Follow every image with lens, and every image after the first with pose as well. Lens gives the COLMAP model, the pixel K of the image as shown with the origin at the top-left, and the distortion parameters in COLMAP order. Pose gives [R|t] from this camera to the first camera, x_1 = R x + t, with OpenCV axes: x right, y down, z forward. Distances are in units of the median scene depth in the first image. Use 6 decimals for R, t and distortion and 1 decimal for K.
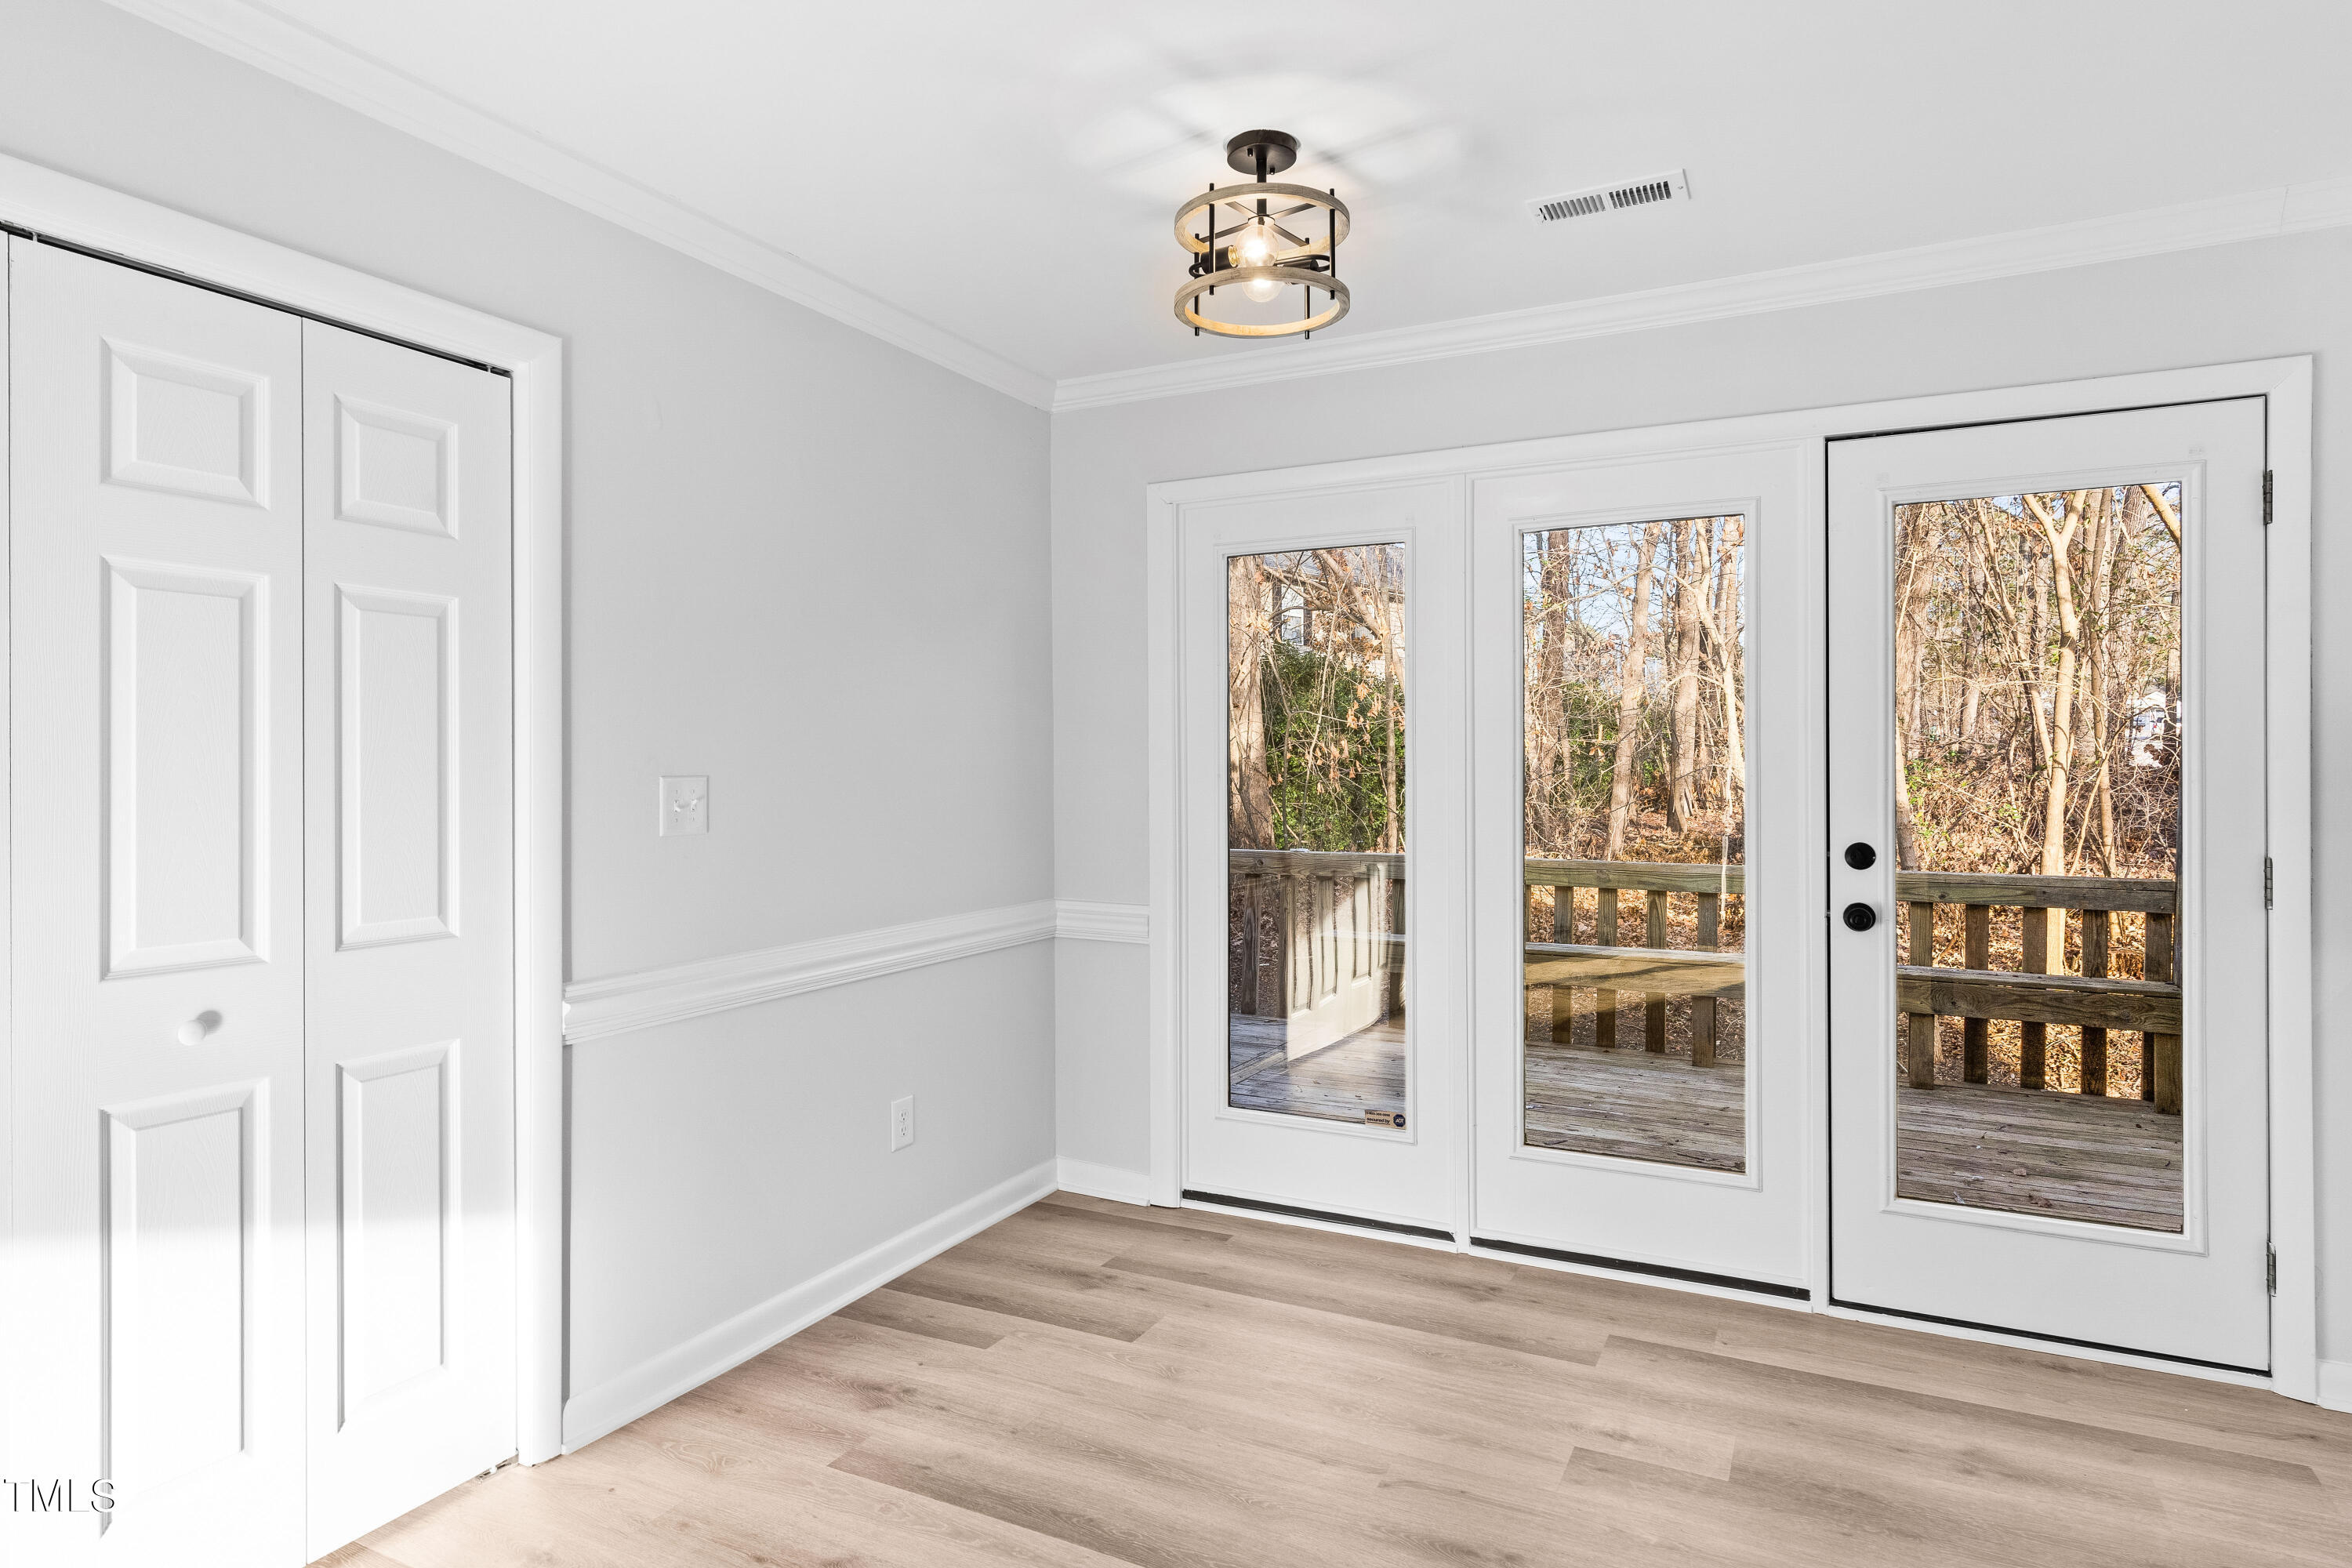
lens RADIAL K [[1329.9, 0, 1173.2], [0, 1329.9, 768.0], [0, 0, 1]] dist [0.001652, 0.000849]
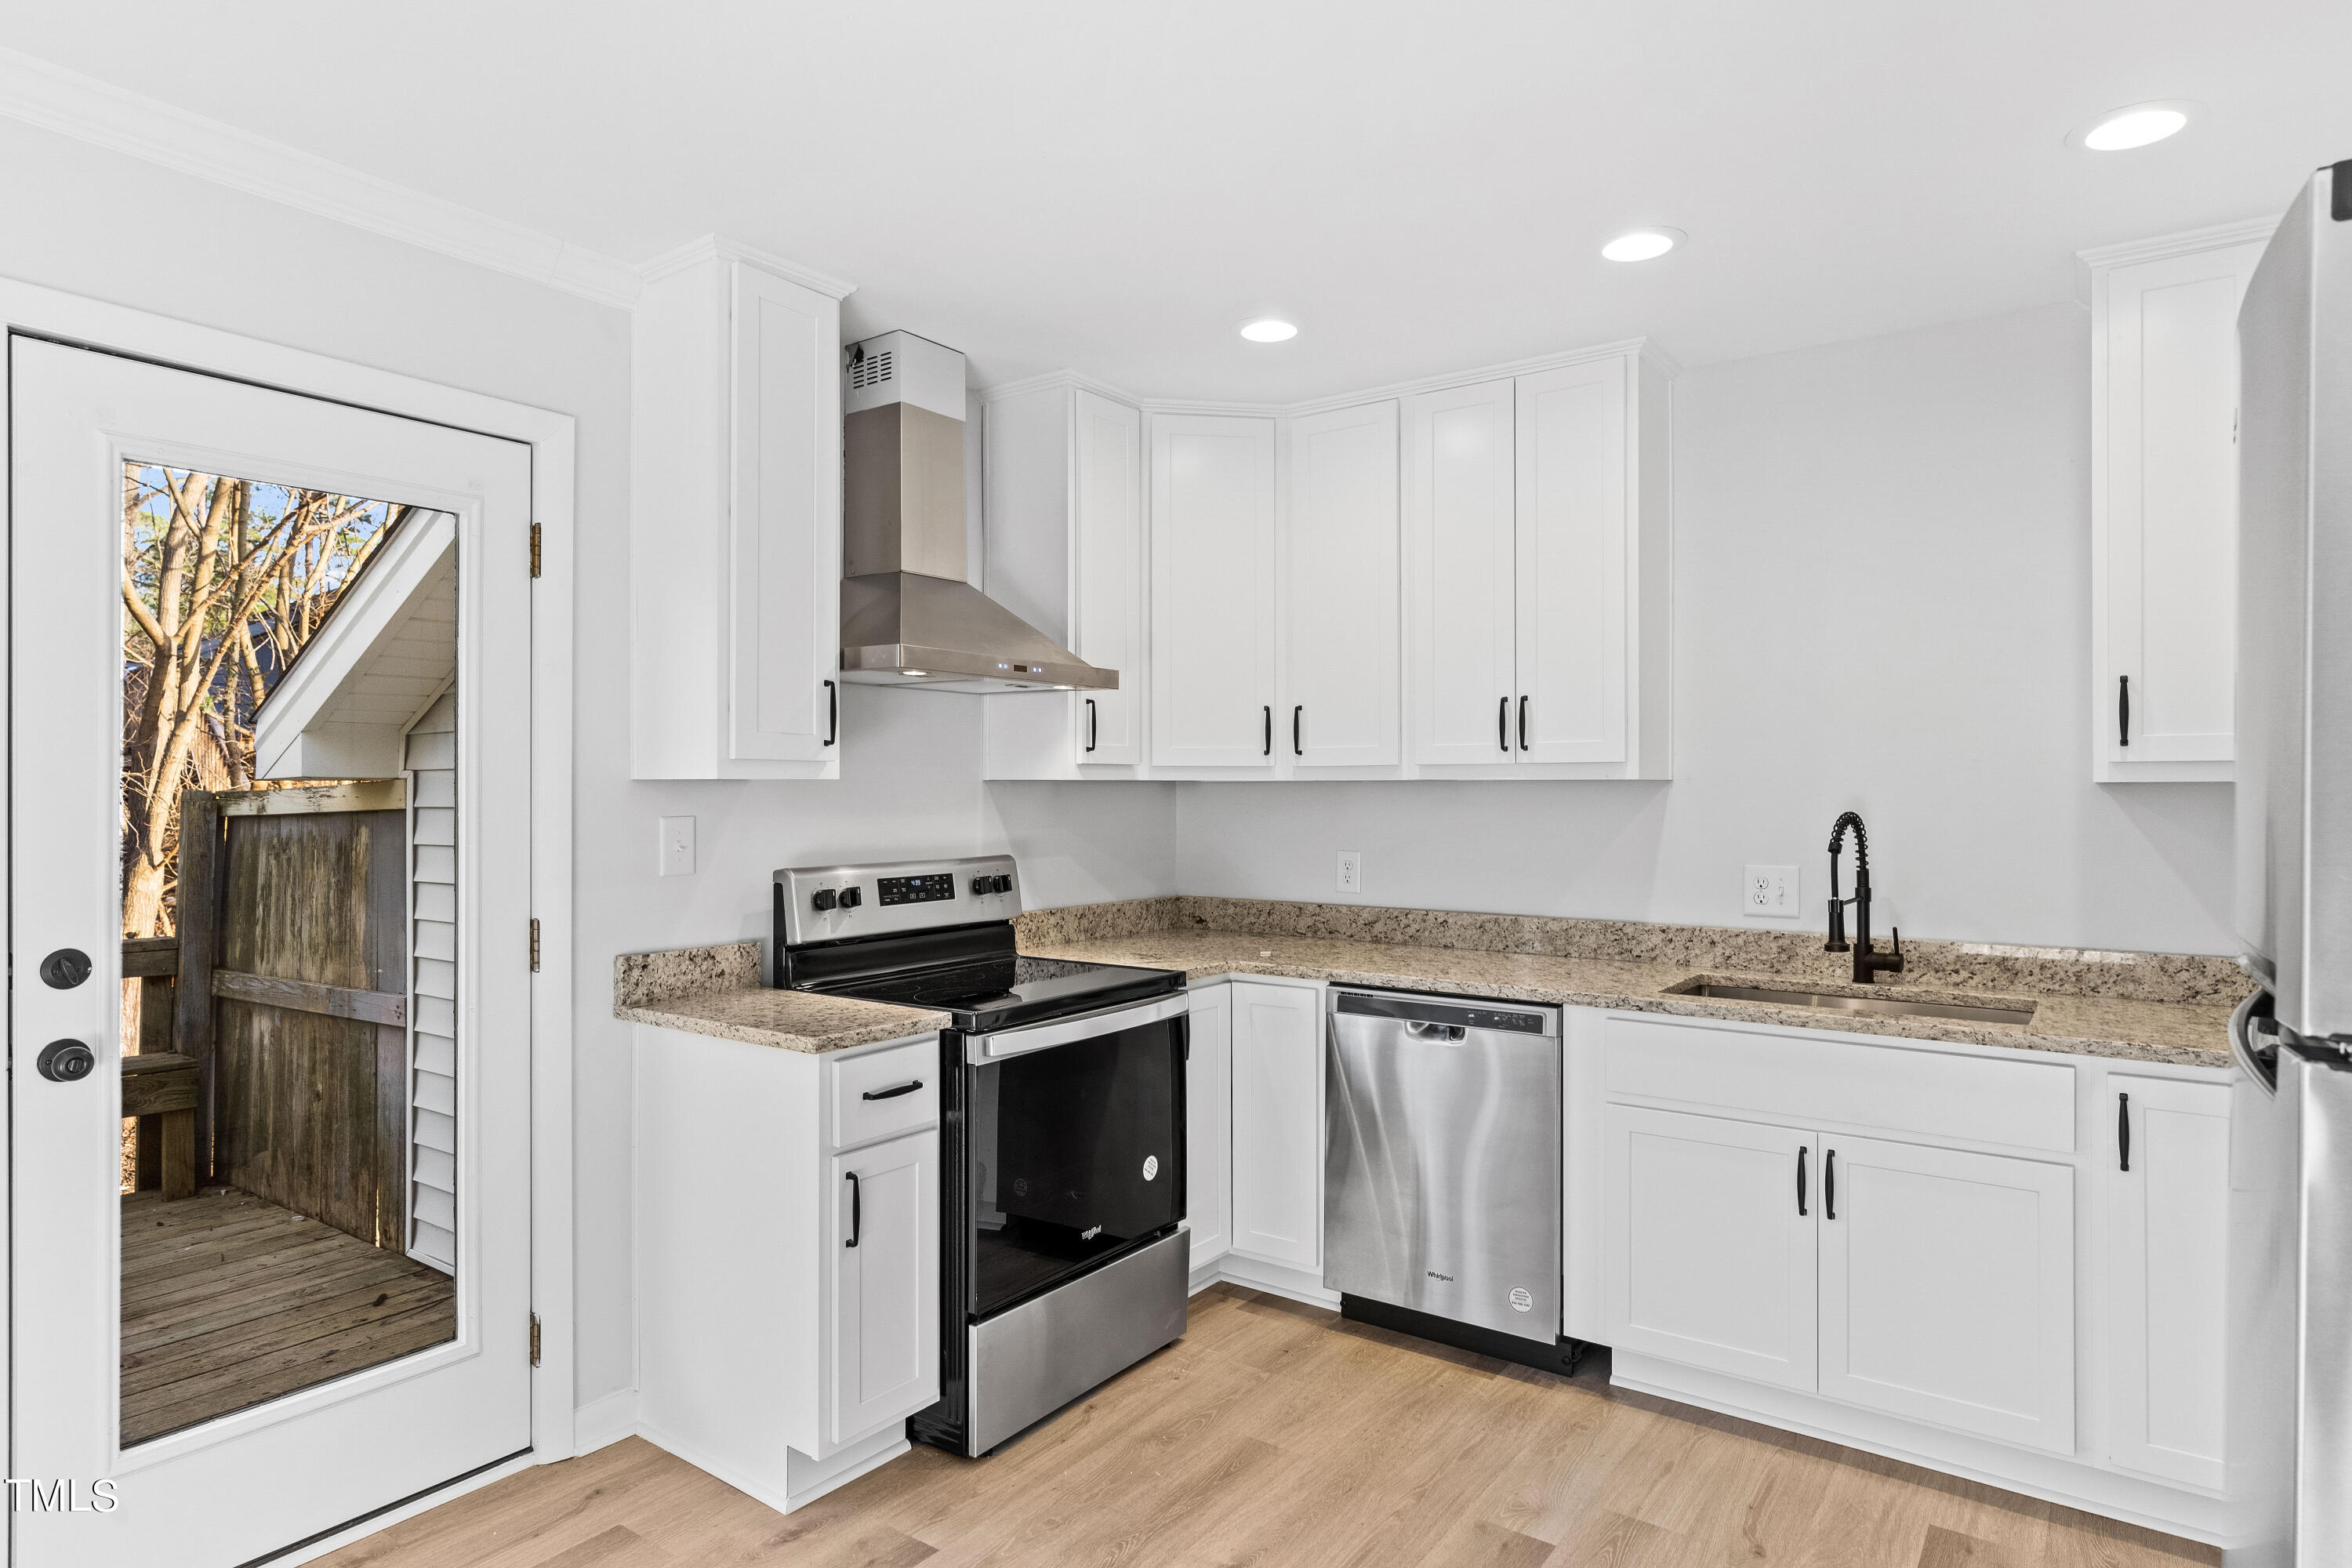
lens RADIAL K [[1319.3, 0, 1169.6], [0, 1319.3, 780.8], [0, 0, 1]] dist [-0.001635, -0.000151]
pose [[0.143299, 0.007647, 0.989650, -0.060012], [0.001376, 0.999968, -0.007926, -0.022235], [-0.989678, 0.002497, 0.143284, 0.351369]]
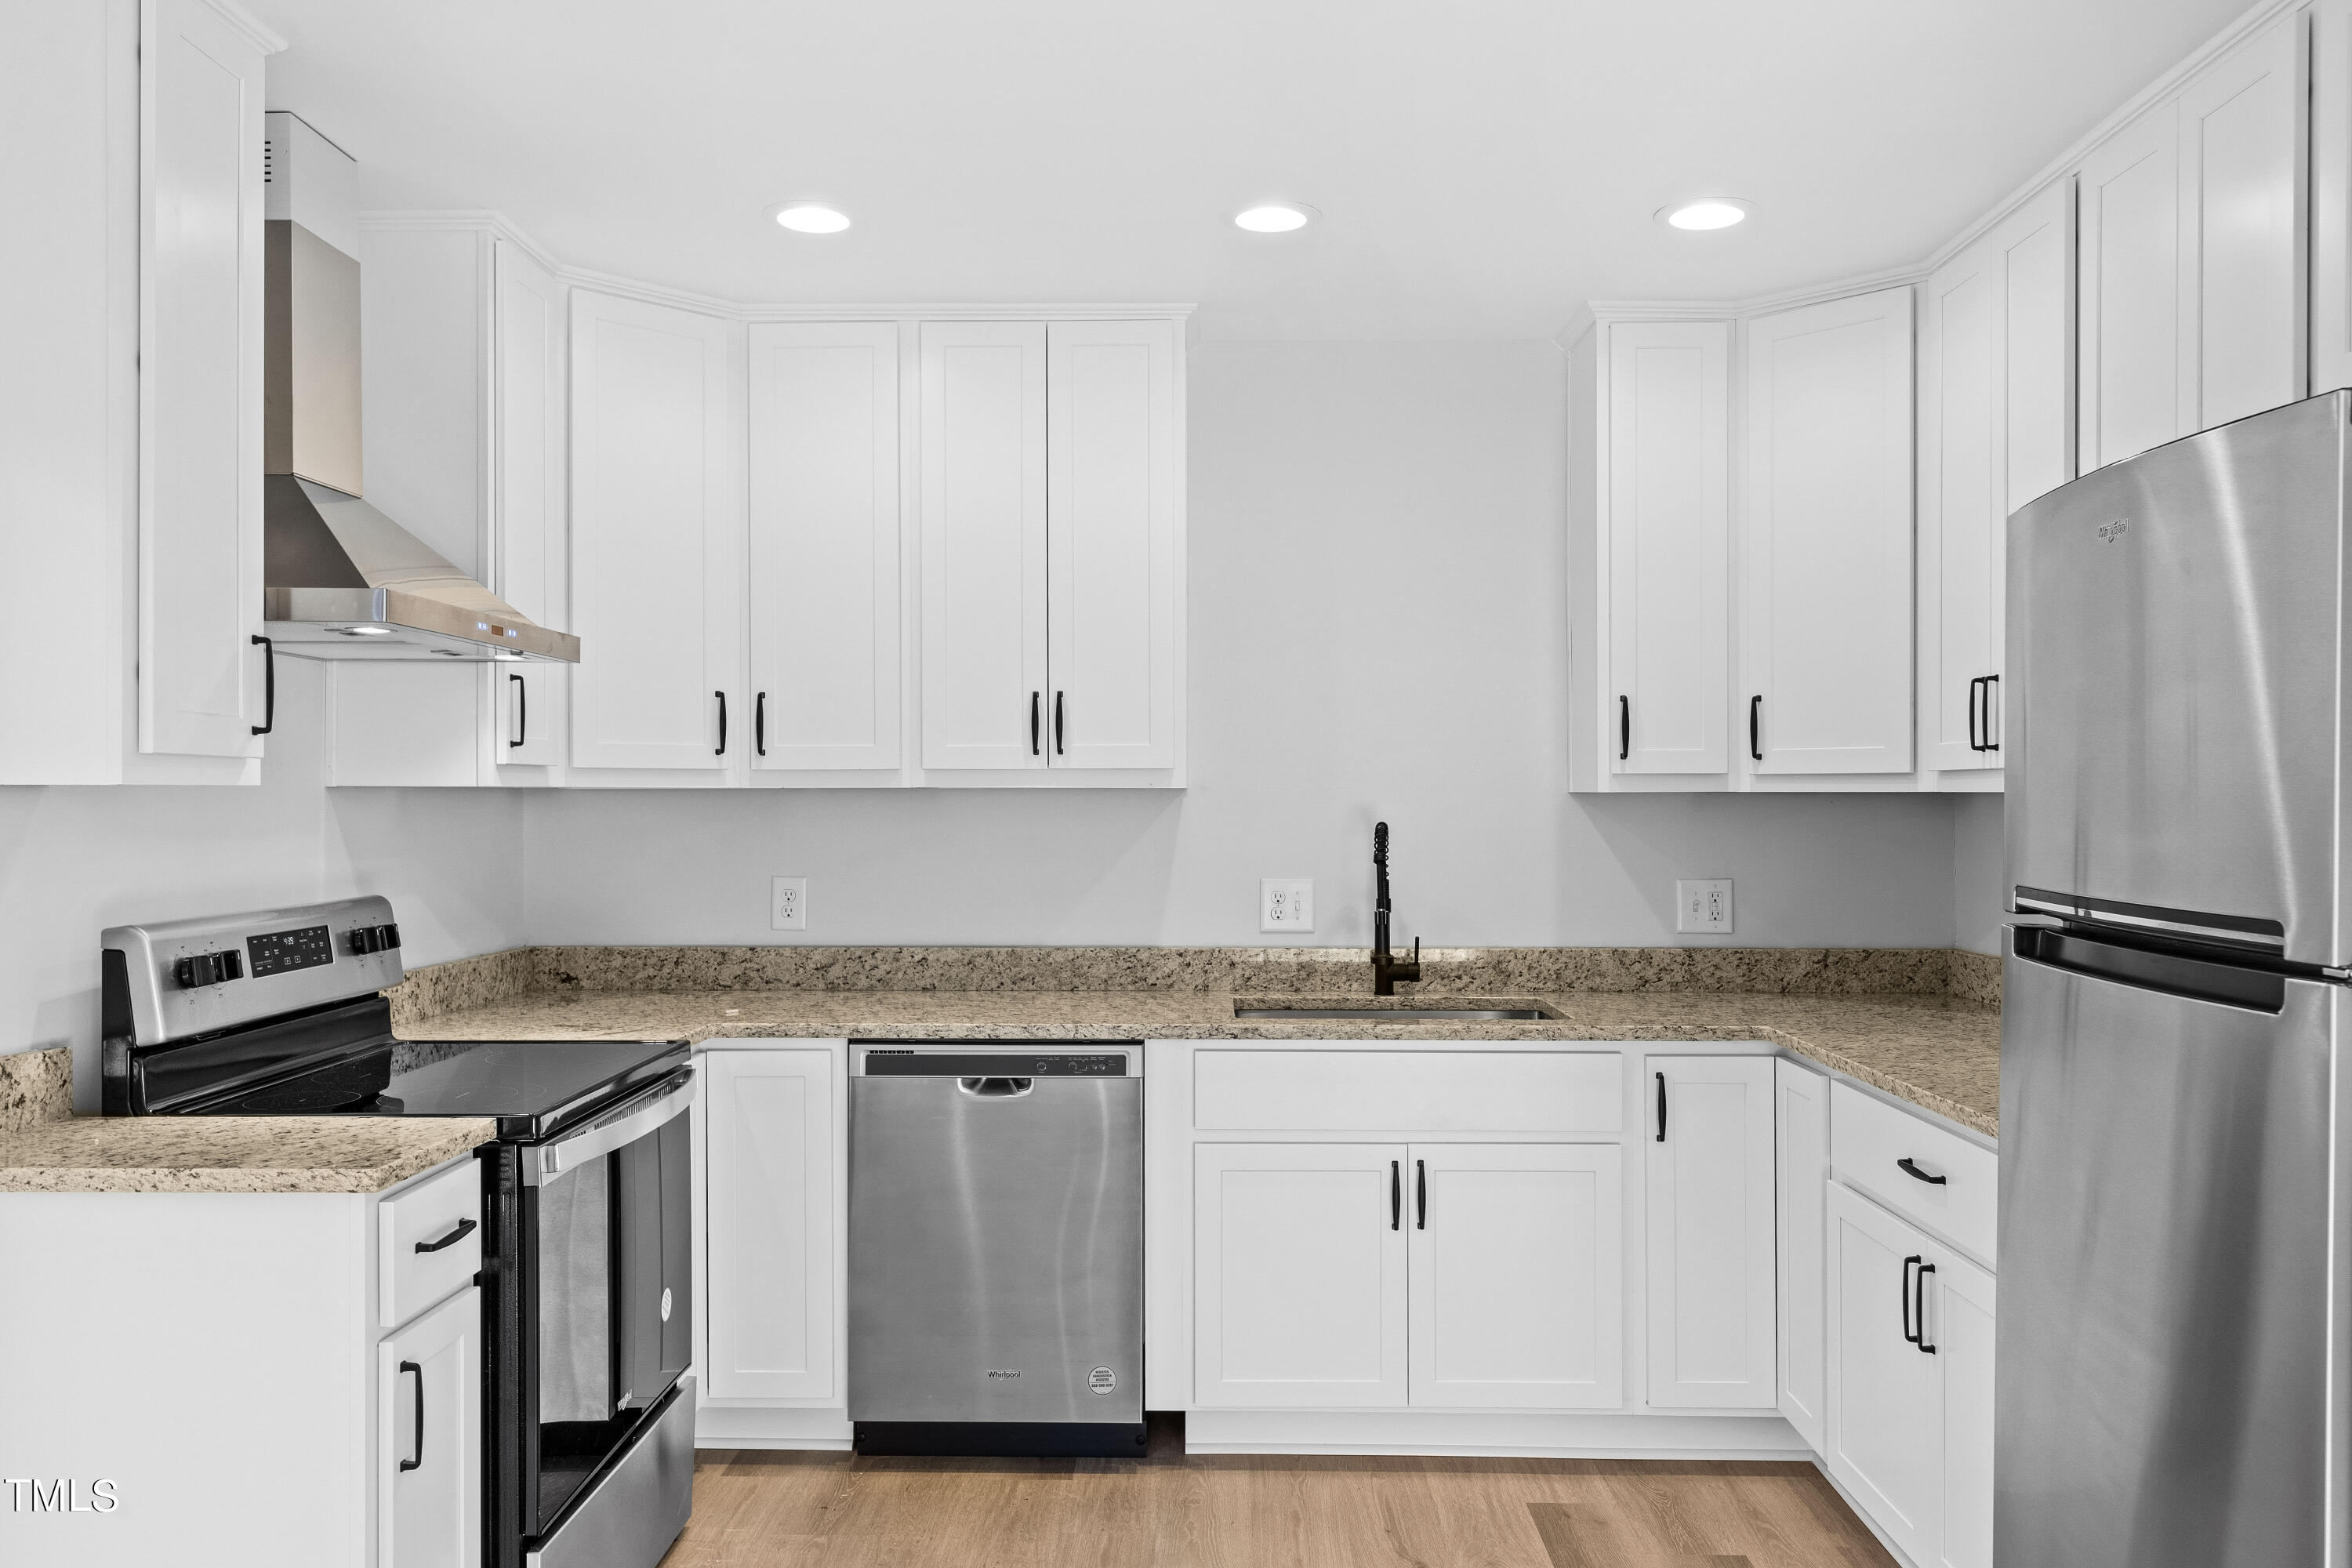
lens RADIAL K [[1711.9, 0, 1176.0], [0, 1711.9, 784.0], [0, 0, 1]] dist [-0.003960, -0.000202]
pose [[-0.446445, 0.008261, 0.894773, -0.073433], [0.002734, 0.999965, -0.007868, -0.024429], [-0.894807, -0.001066, -0.446452, 0.684375]]
